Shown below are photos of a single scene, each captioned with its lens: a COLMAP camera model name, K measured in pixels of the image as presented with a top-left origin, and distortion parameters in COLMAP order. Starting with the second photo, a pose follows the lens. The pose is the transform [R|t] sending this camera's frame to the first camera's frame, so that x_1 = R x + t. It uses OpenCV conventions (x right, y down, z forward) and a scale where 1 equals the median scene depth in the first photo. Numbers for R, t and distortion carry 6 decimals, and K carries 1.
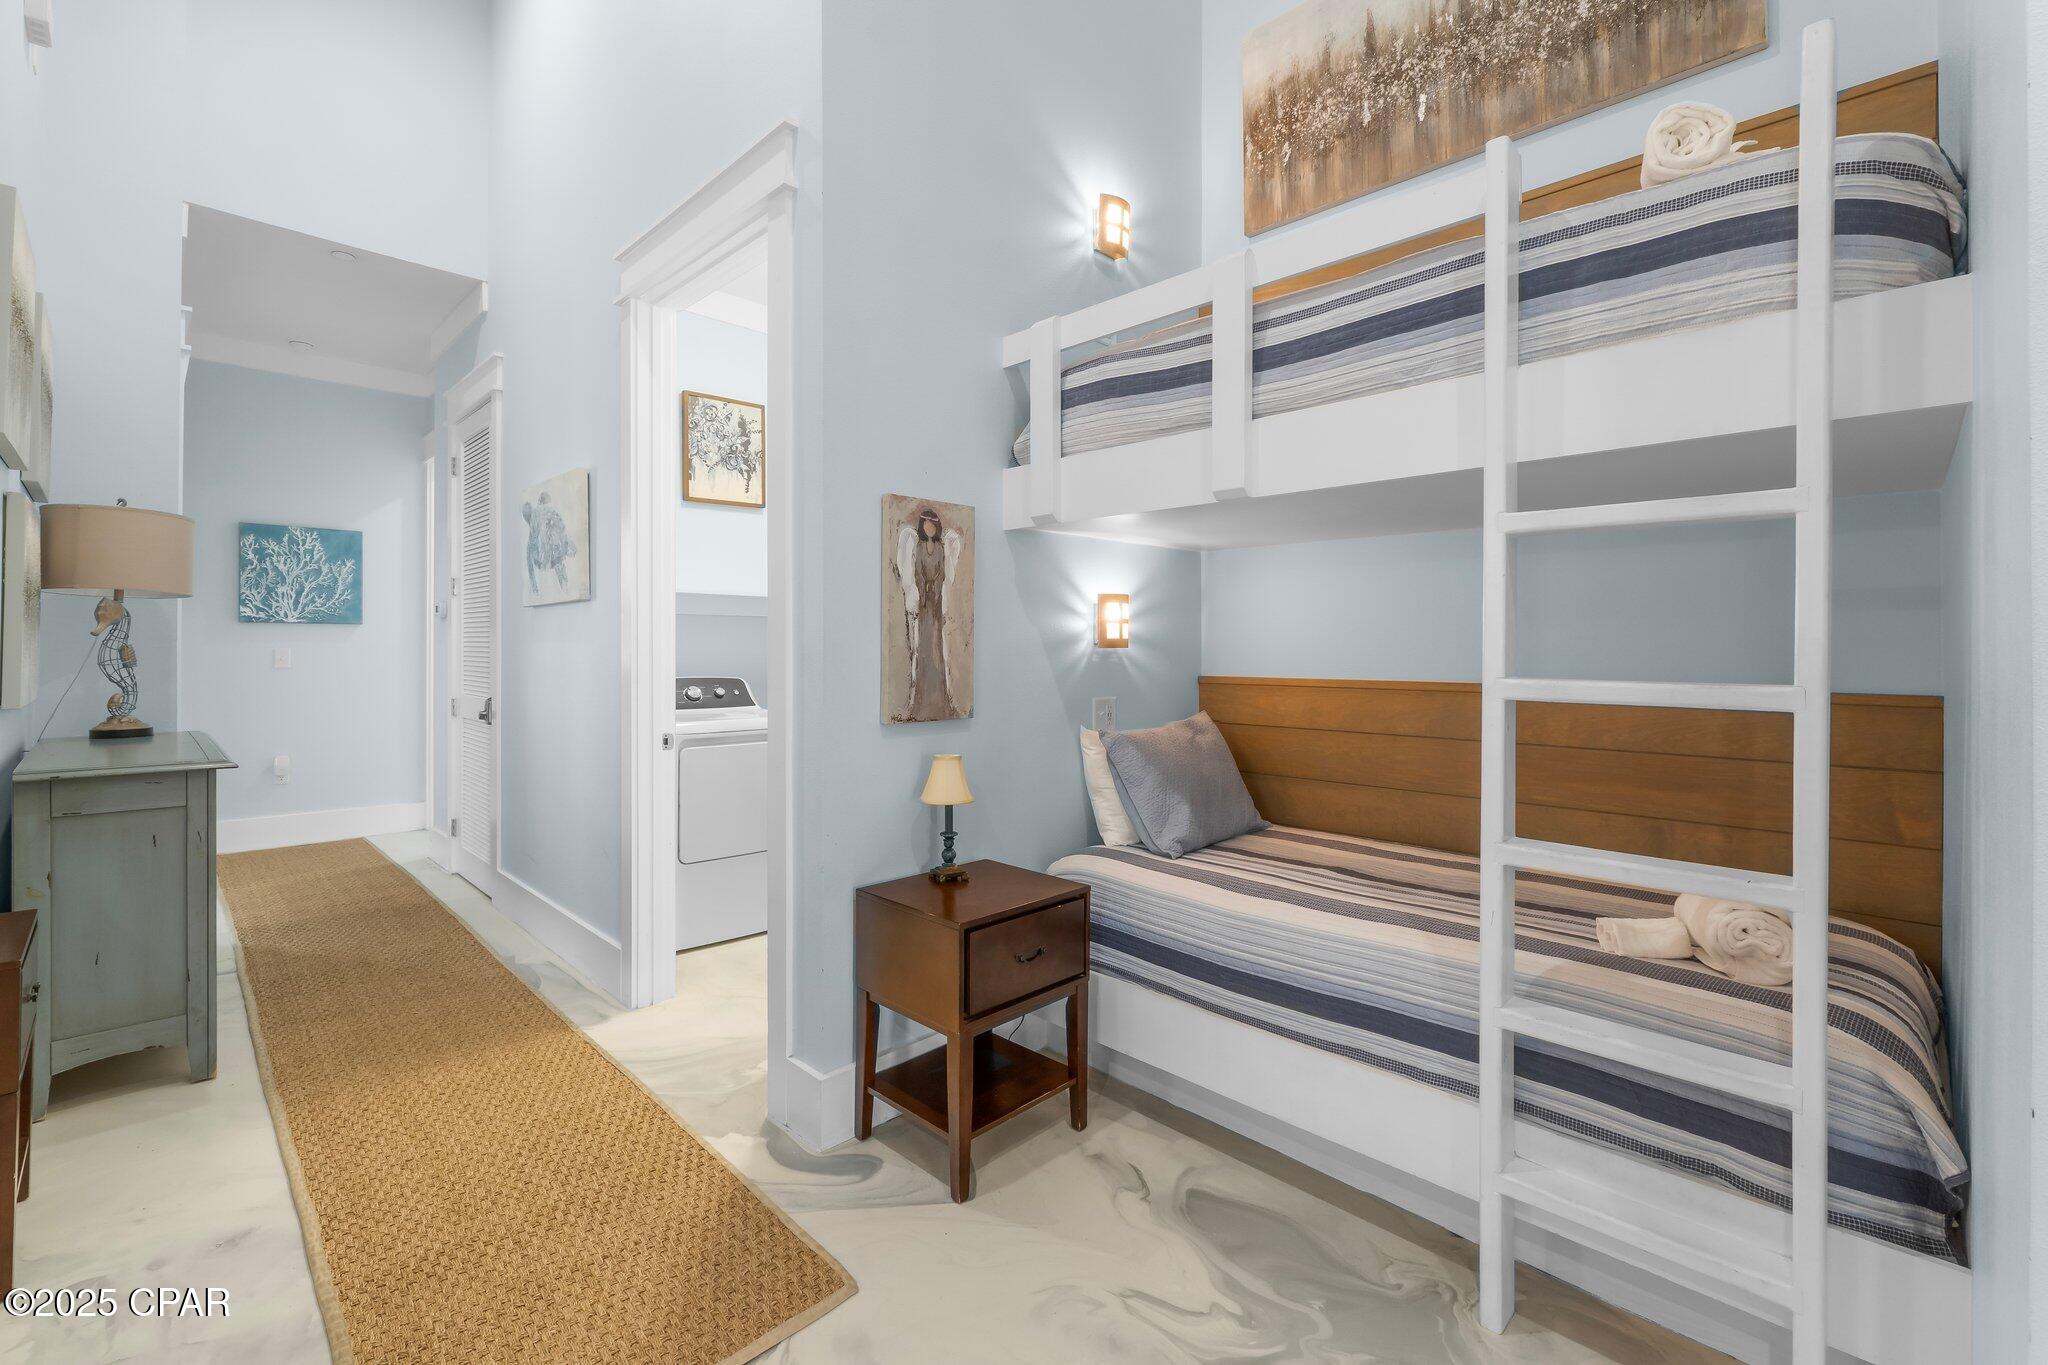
lens RADIAL K [[878.0, 0, 1030.3], [0, 878.0, 647.5], [0, 0, 1]] dist [-0.010922, -0.000563]
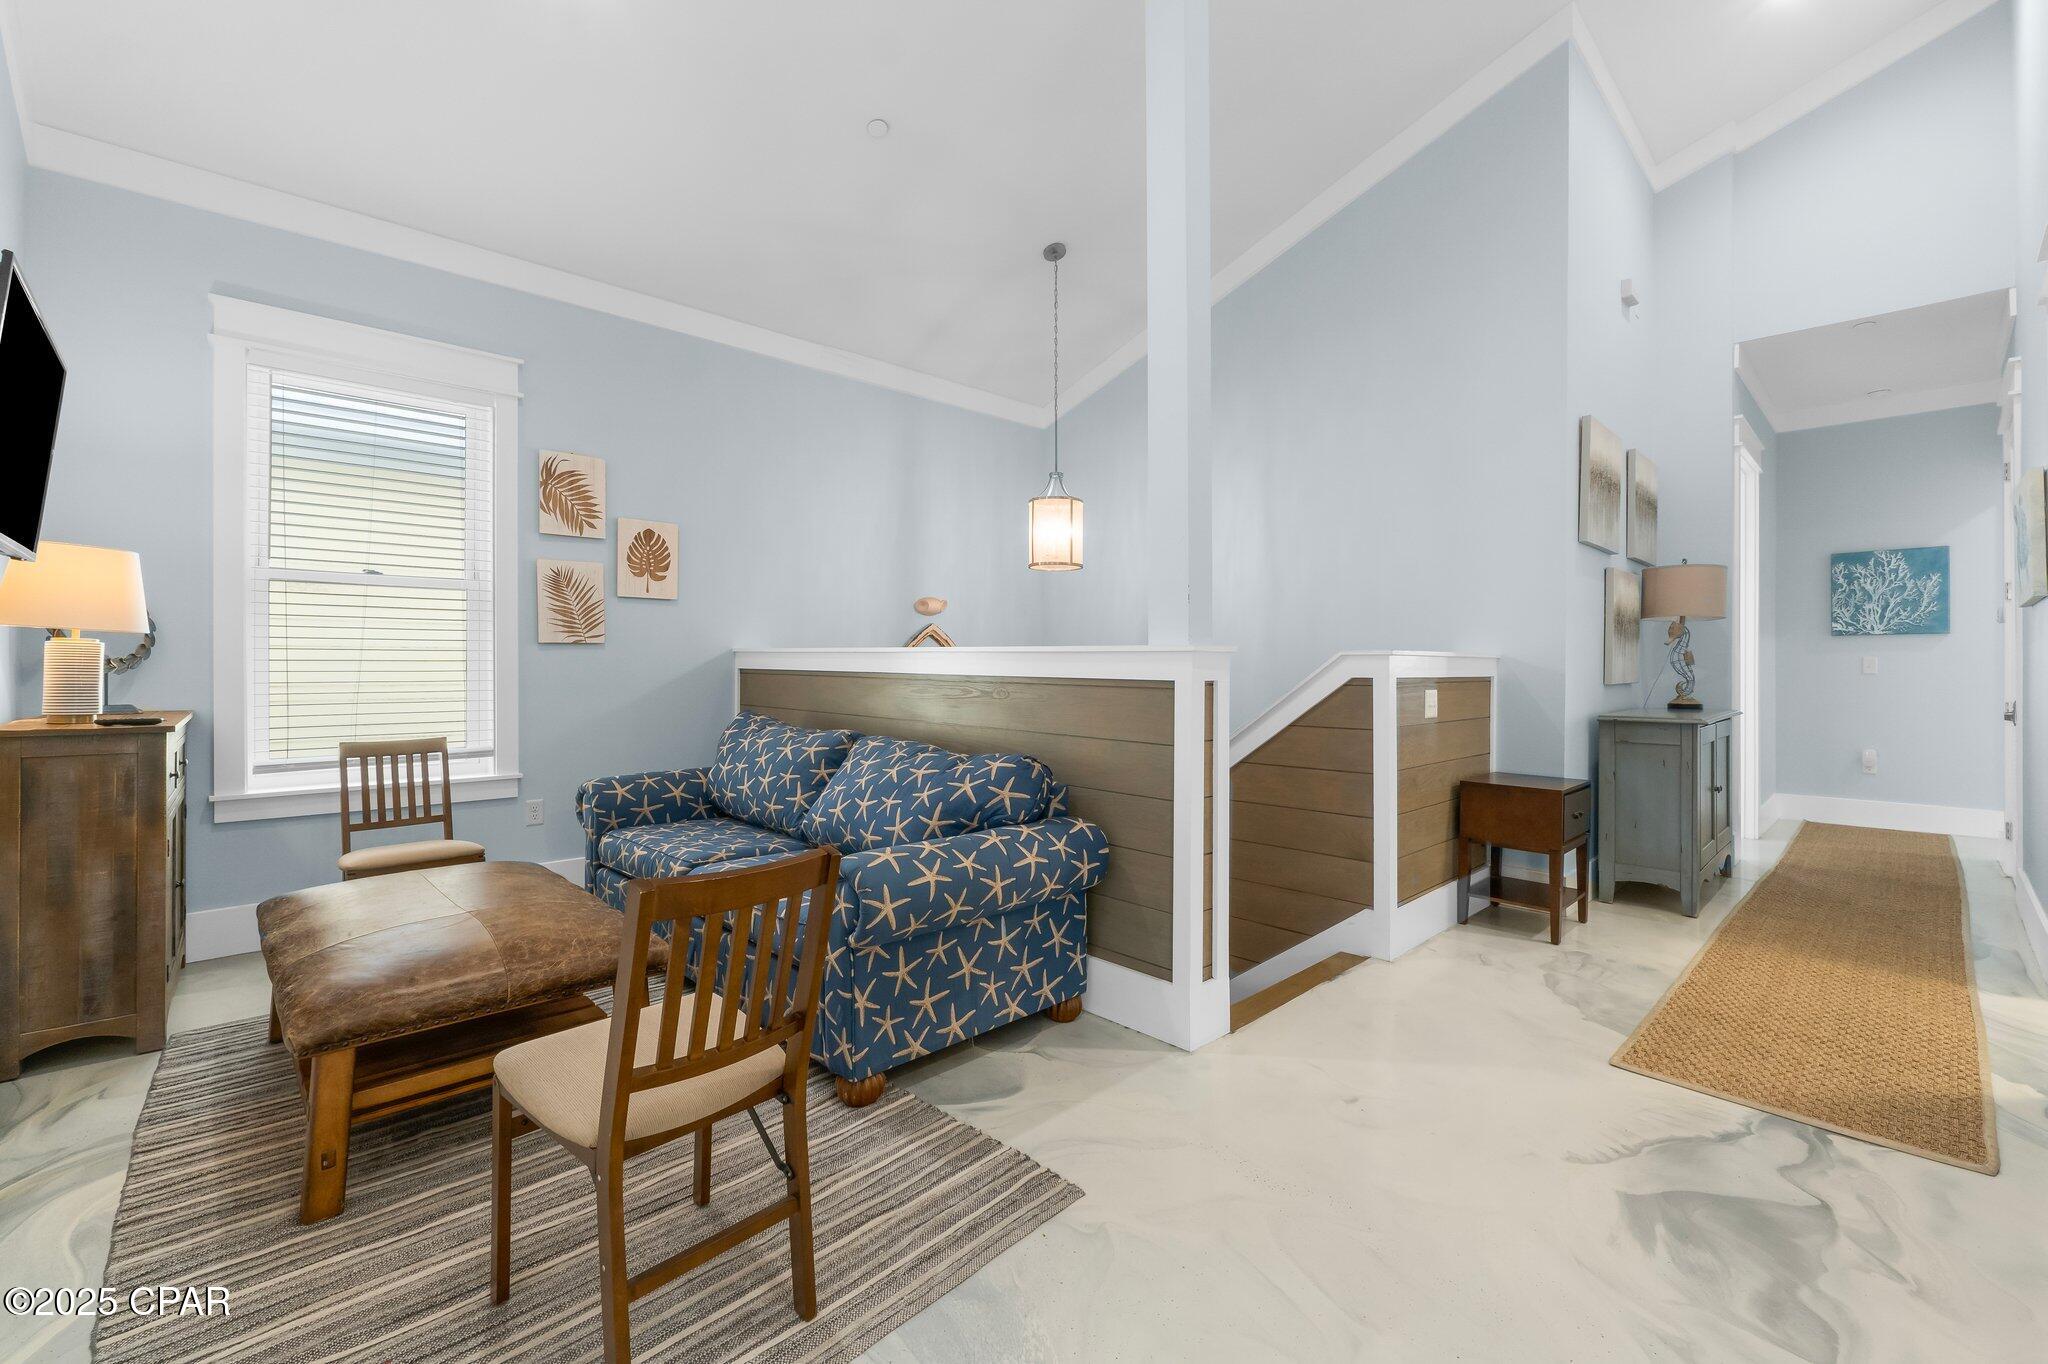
lens RADIAL K [[857.4, 0, 1024.0], [0, 857.4, 682.0], [0, 0, 1]] dist [-0.009329, -0.000438]
pose [[-0.039913, 0.012170, -0.999129, 0.326915], [0.001913, 0.999925, 0.012103, 0.018983], [0.999201, -0.001428, -0.039934, -0.085378]]
